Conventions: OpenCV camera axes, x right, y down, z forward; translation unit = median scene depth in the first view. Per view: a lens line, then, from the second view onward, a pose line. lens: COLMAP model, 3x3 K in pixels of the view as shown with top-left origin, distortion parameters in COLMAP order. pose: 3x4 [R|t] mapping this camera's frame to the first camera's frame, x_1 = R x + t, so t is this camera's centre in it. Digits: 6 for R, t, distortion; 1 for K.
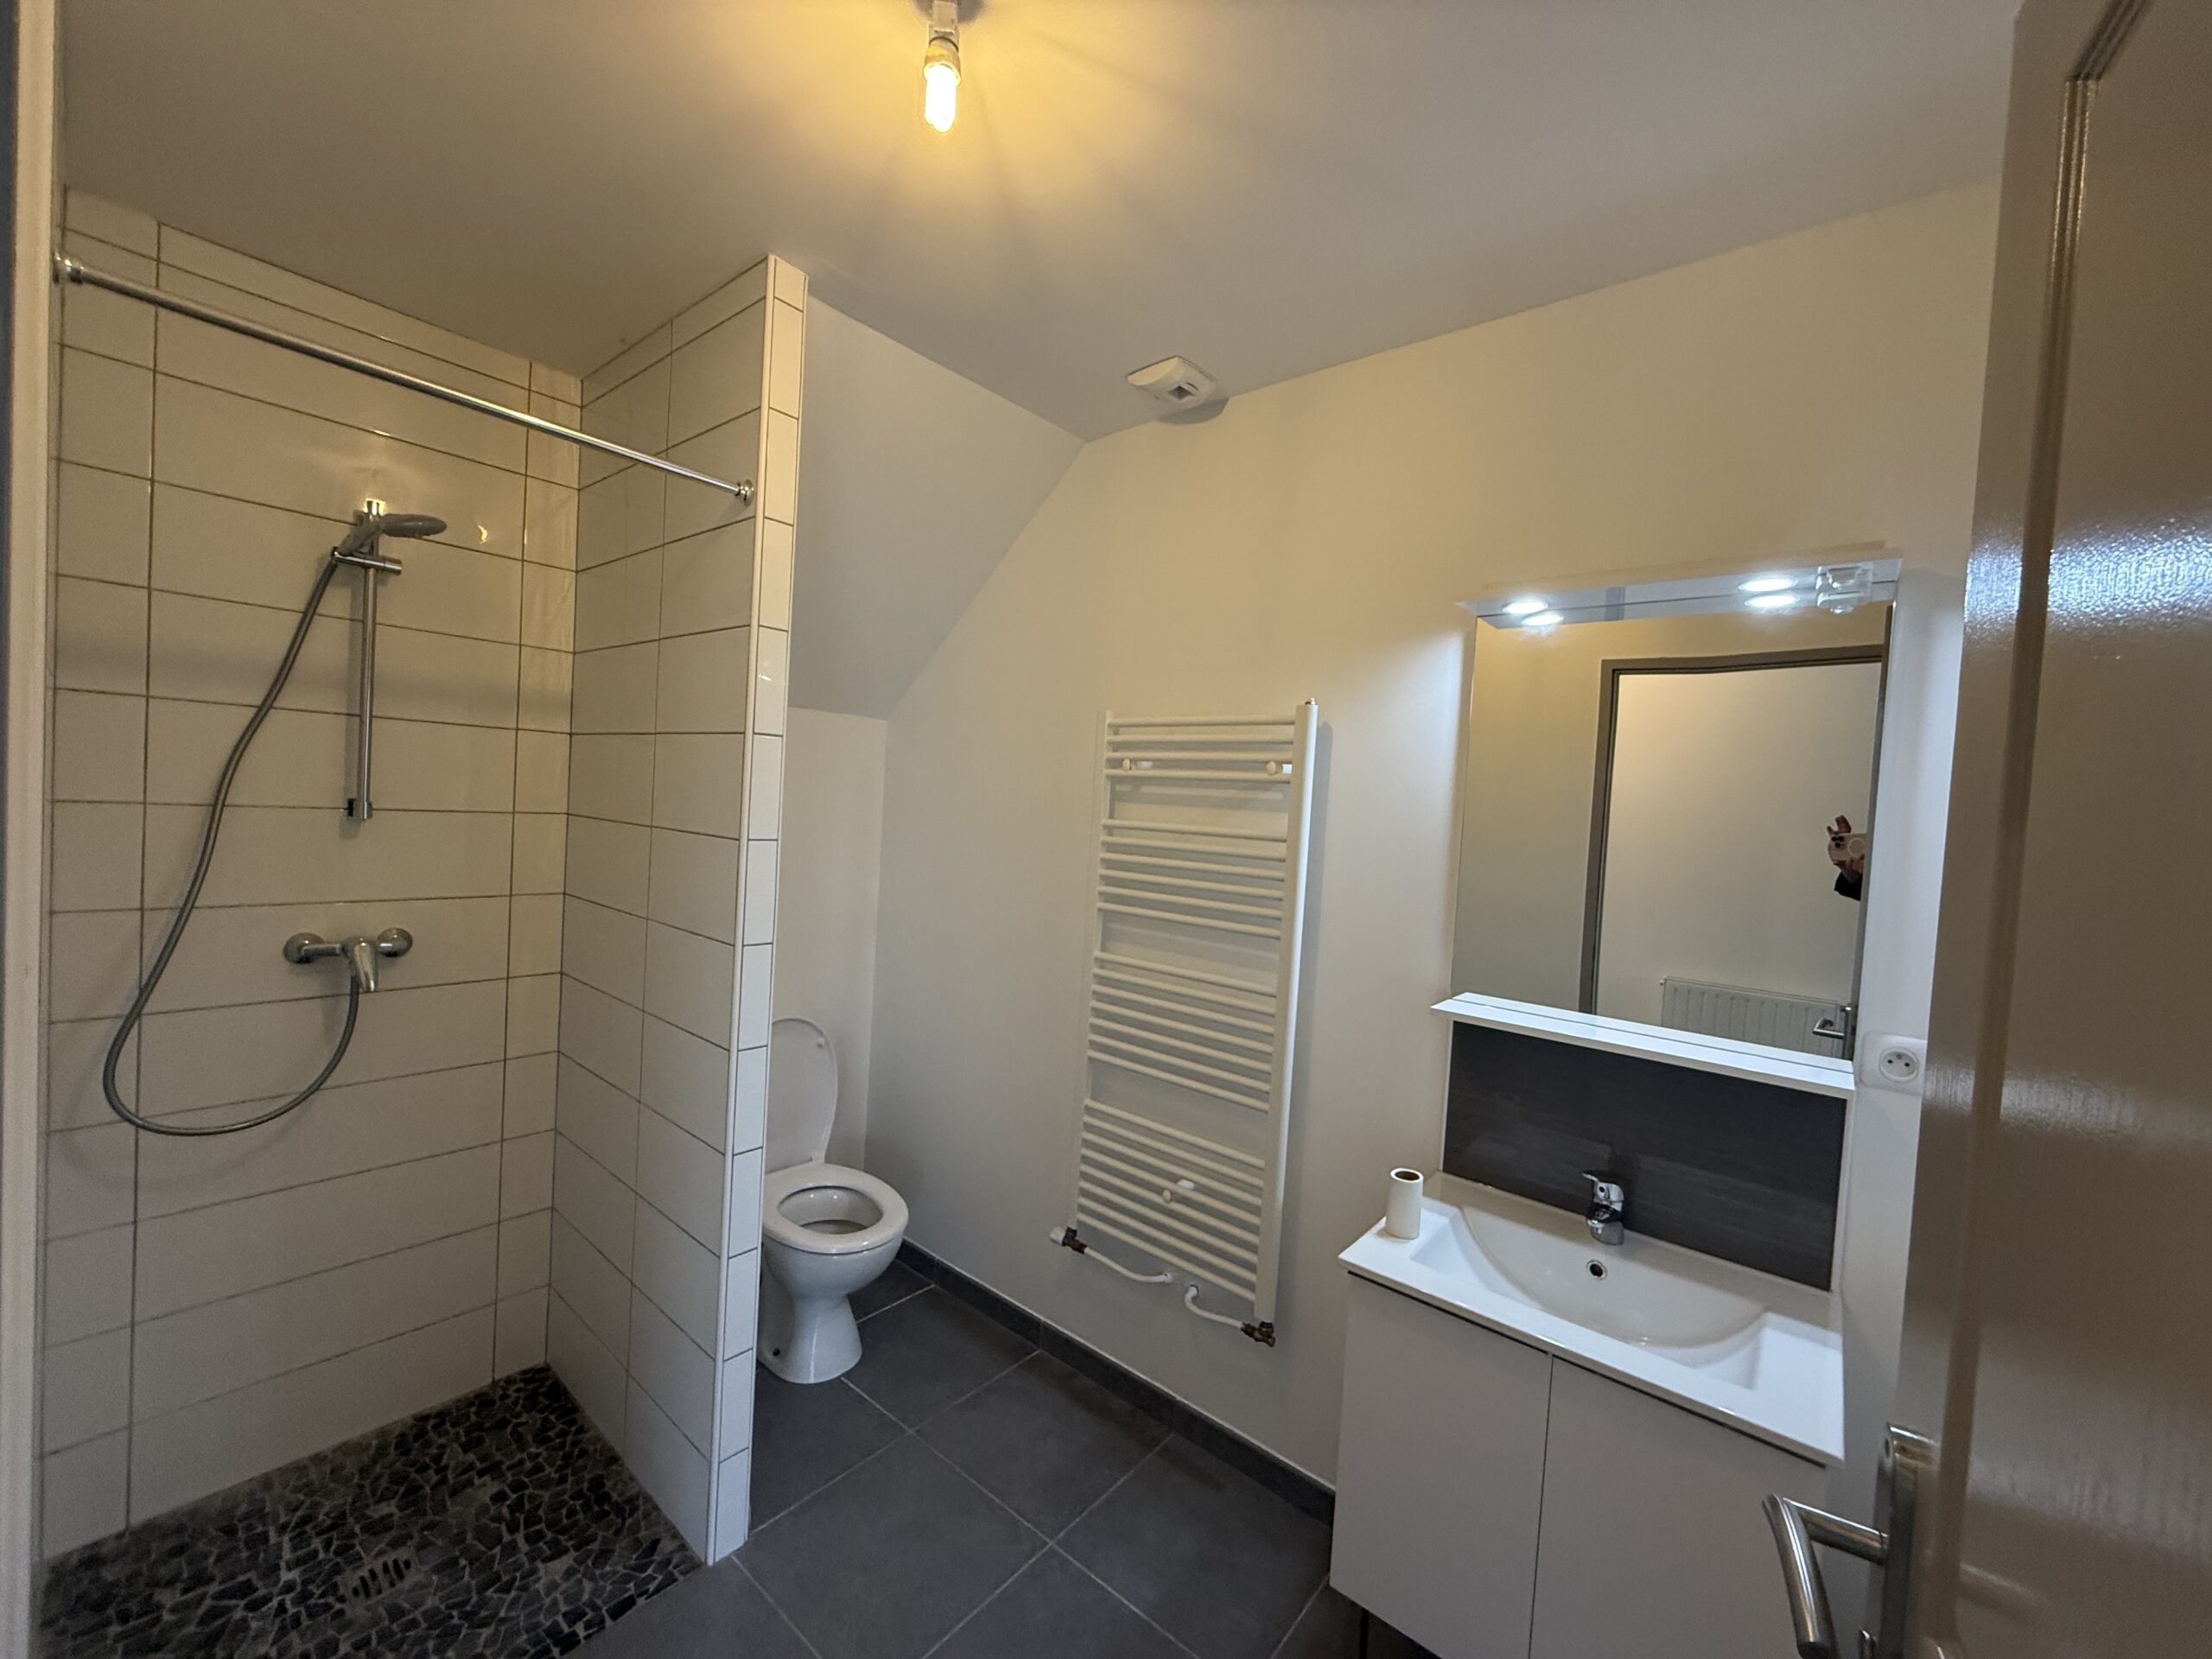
lens RADIAL K [[879.7, 0, 1099.7], [0, 879.7, 829.7], [0, 0, 1]] dist [-0.000013, 0.000045]
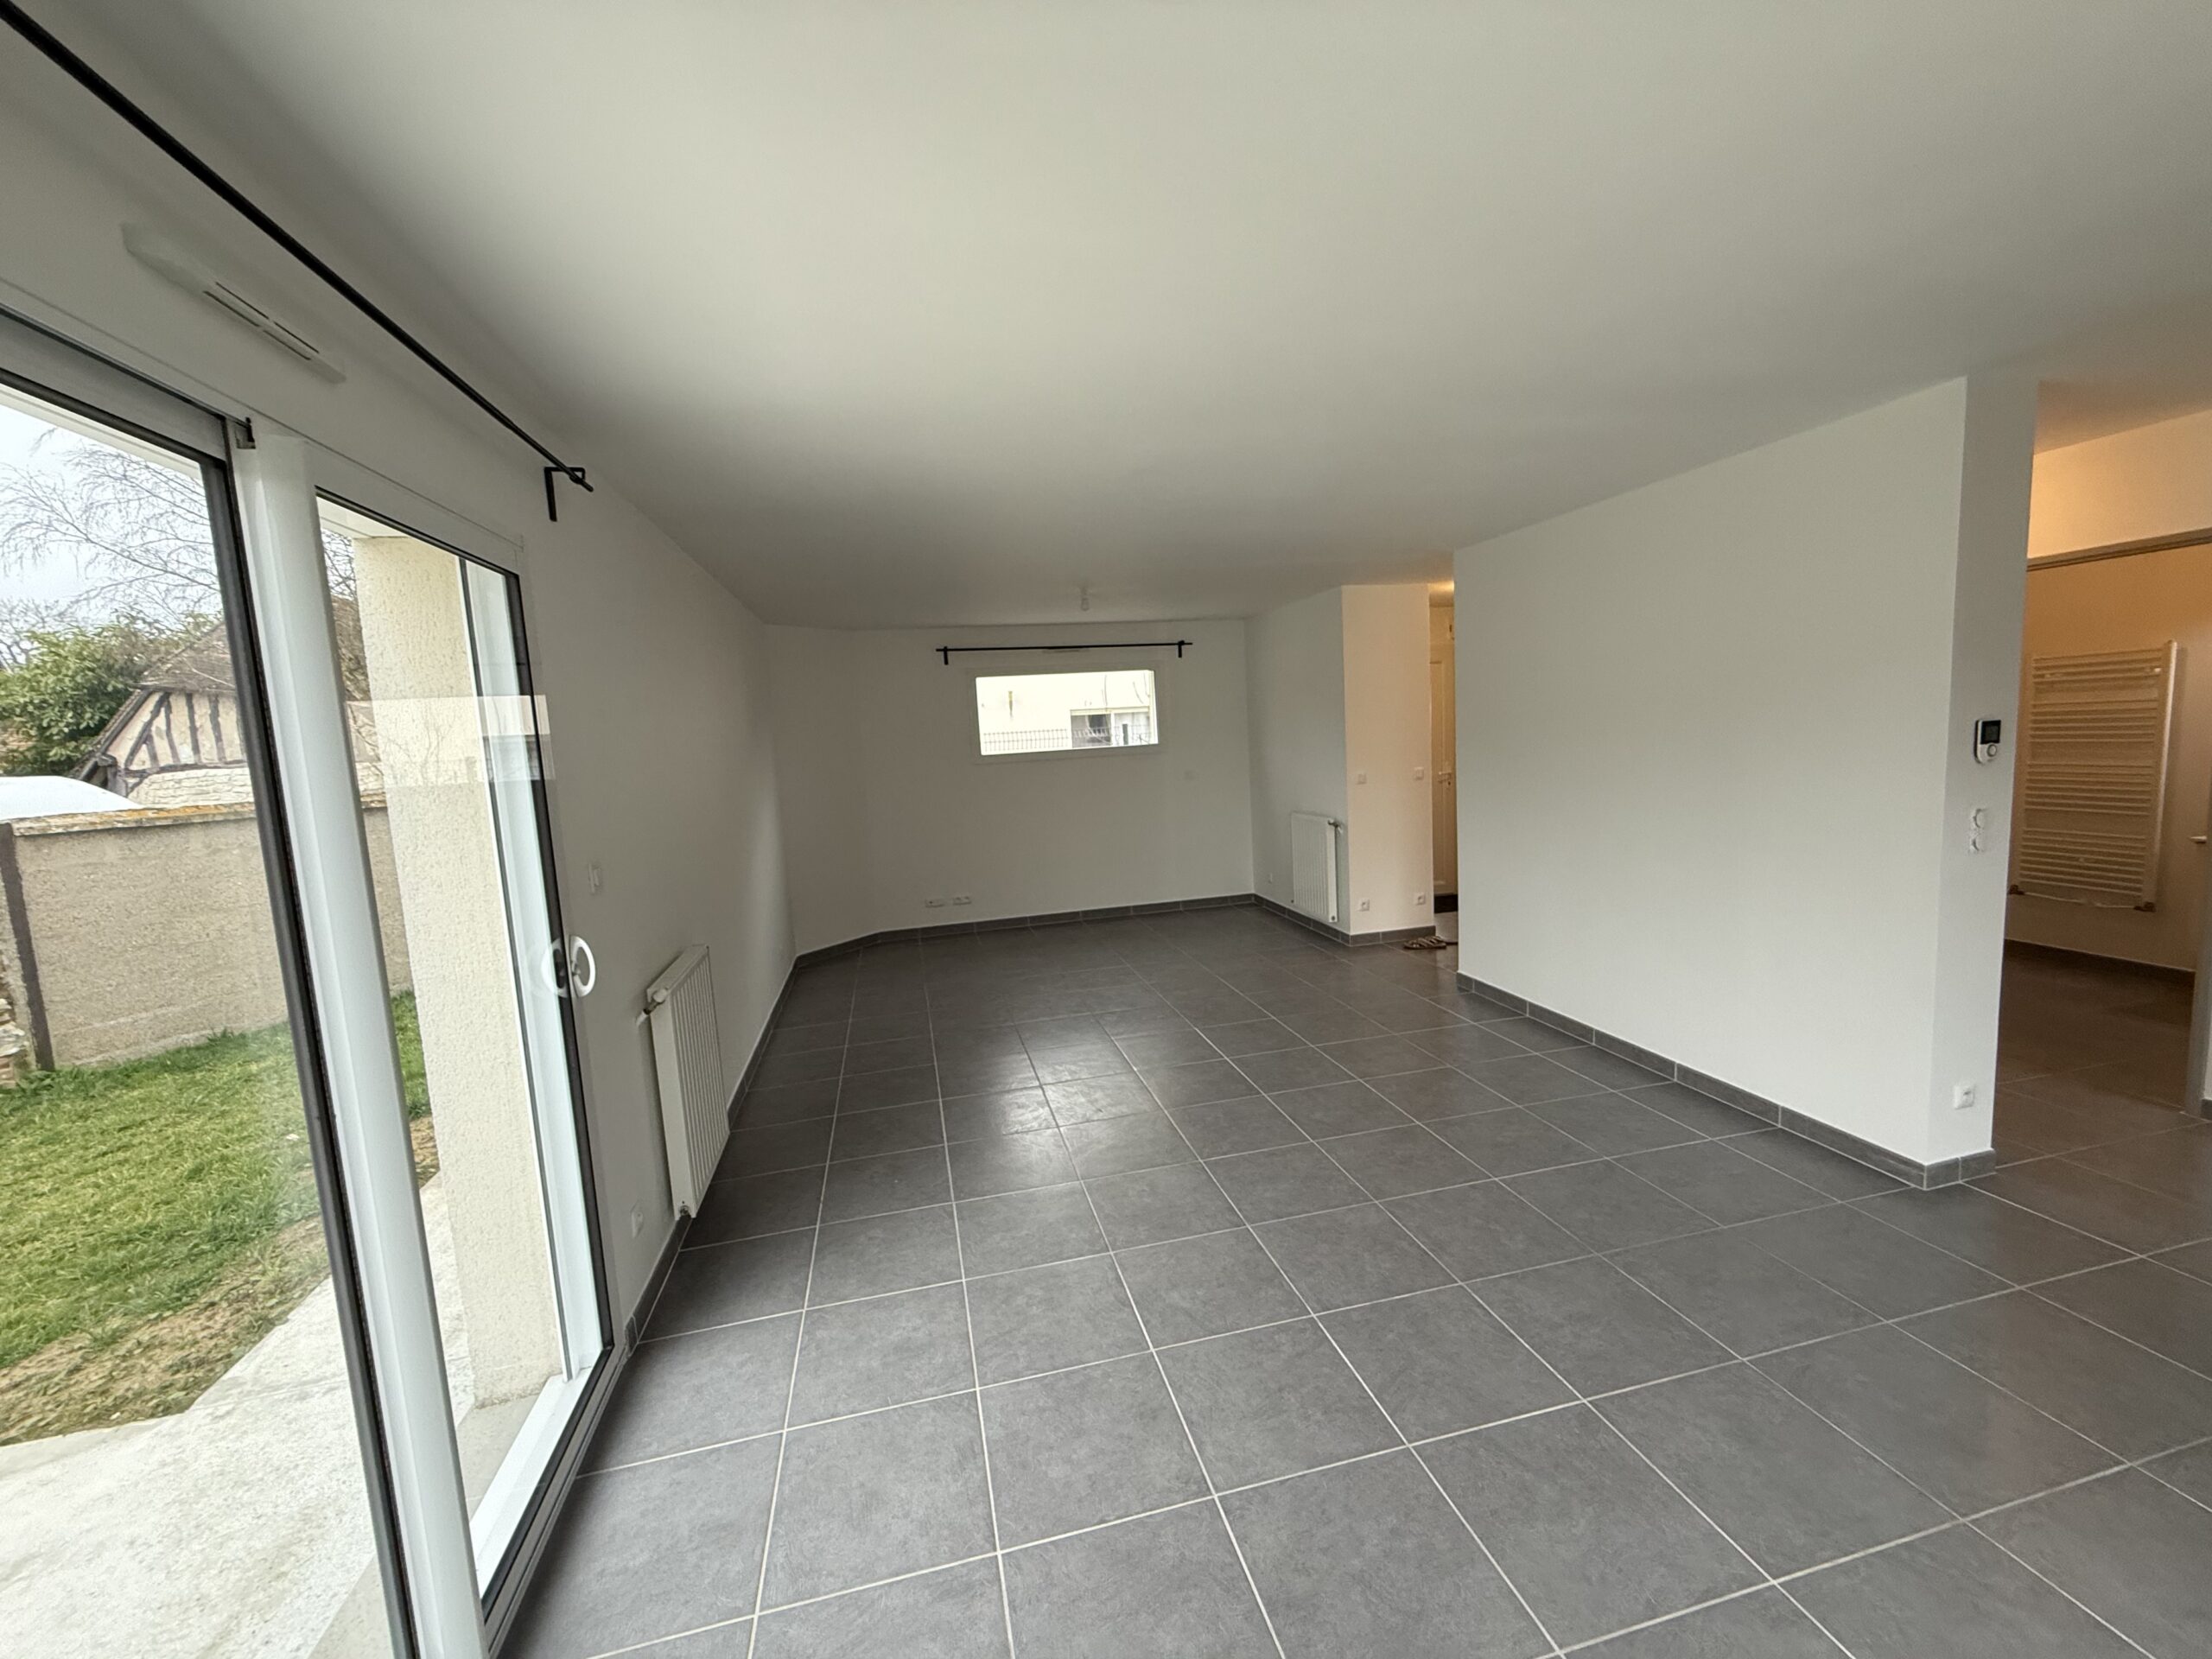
lens RADIAL K [[879.7, 0, 1099.7], [0, 879.7, 829.7], [0, 0, 1]] dist [-0.000013, 0.000045]
pose [[0.793555, -0.035546, -0.607460, -0.612841], [0.082198, 0.995404, 0.049132, 0.008518], [0.602922, -0.088921, 0.792829, -2.588588]]
